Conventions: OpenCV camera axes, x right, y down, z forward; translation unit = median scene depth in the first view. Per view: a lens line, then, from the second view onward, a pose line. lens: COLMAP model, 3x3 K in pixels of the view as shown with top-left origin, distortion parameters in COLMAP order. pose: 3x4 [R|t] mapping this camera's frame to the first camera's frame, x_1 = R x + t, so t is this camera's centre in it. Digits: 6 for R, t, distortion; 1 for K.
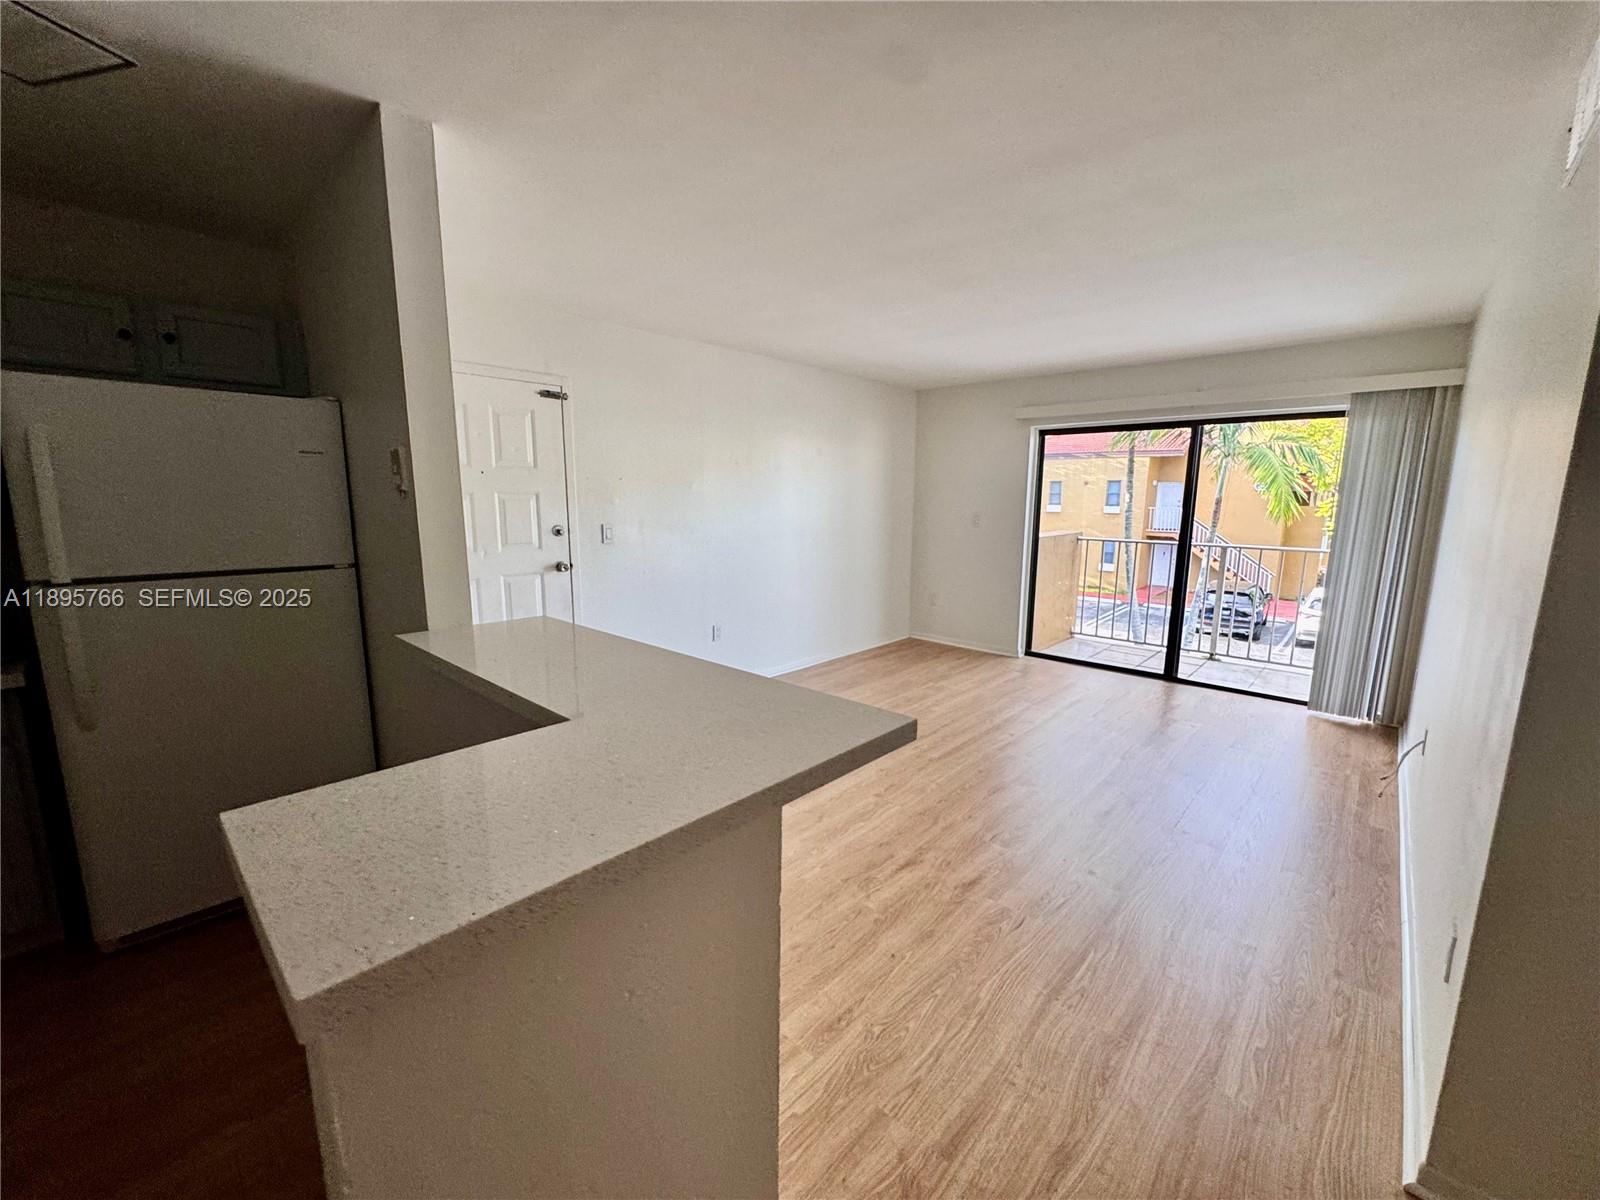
lens RADIAL K [[639.4, 0, 800.6], [0, 639.4, 600.3], [0, 0, 1]] dist [-0.003688, 0.000634]
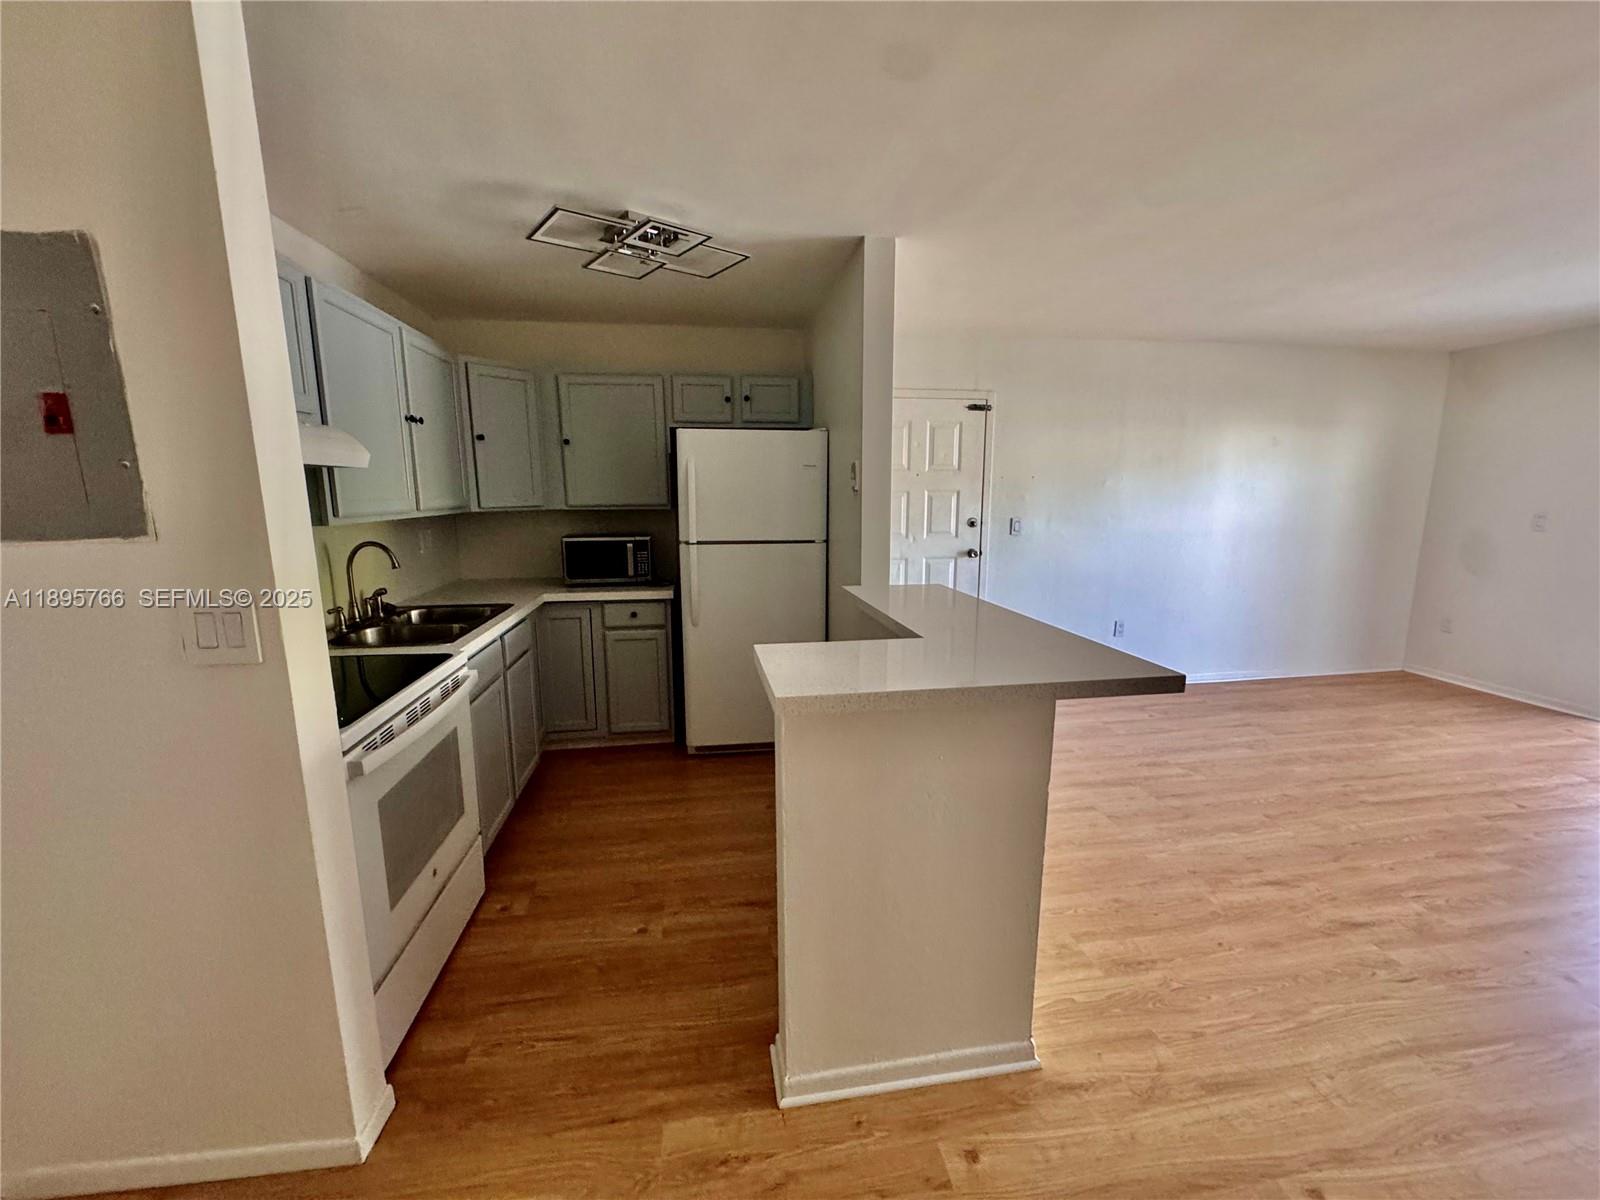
lens RADIAL K [[639.4, 0, 797.7], [0, 639.4, 597.5], [0, 0, 1]] dist [-0.003688, 0.000634]
pose [[0.784877, 0.091599, -0.612844, 0.151367], [-0.091404, 0.995309, 0.031703, 0.030306], [0.612873, 0.031133, 0.789568, -0.183108]]
